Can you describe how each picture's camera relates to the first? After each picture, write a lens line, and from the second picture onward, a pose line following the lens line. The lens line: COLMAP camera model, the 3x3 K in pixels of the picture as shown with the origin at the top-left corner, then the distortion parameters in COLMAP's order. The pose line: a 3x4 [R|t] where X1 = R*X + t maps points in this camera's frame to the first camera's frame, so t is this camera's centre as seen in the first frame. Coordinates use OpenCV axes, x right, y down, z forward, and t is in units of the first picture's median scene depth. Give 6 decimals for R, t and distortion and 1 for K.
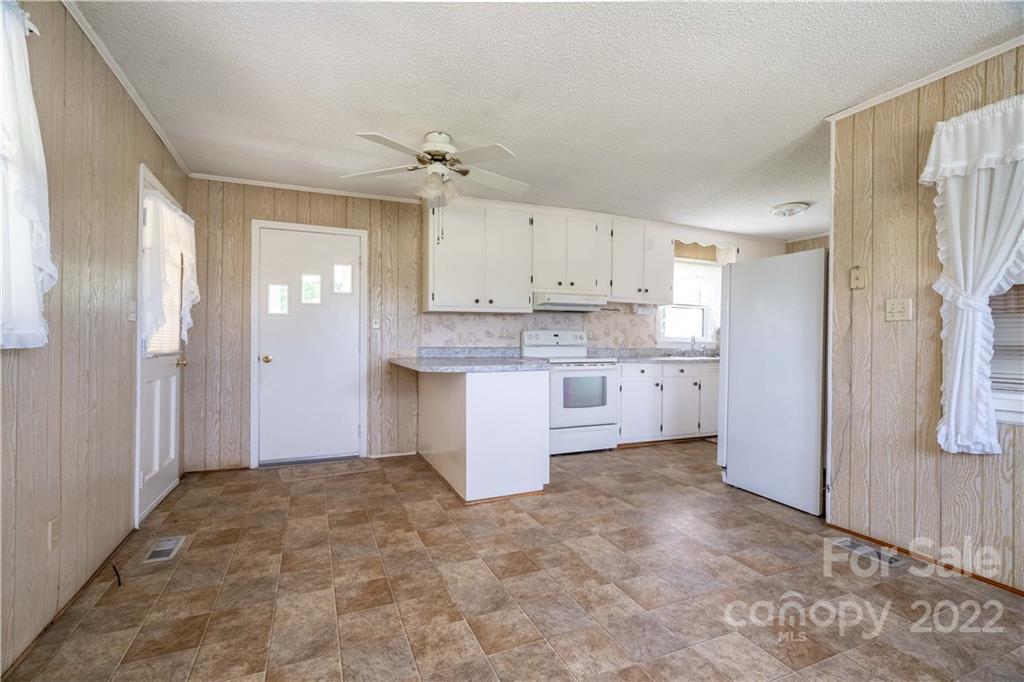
lens RADIAL K [[458.4, 0, 509.8], [0, 458.4, 341.1], [0, 0, 1]] dist [-0.000810, -0.000162]
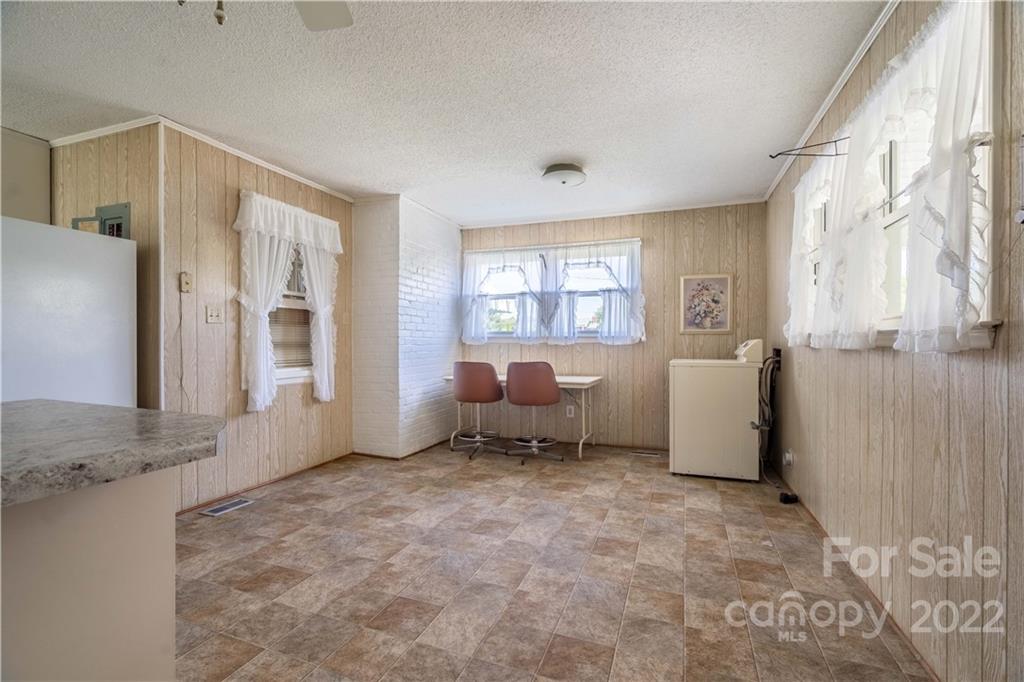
lens RADIAL K [[458.4, 0, 511.0], [0, 458.4, 344.7], [0, 0, 1]] dist [-0.000810, -0.000162]
pose [[-0.717877, -0.014386, 0.696021, -0.669053], [-0.006815, 0.999884, 0.013638, -0.007346], [-0.696136, 0.005046, -0.717892, 1.409436]]
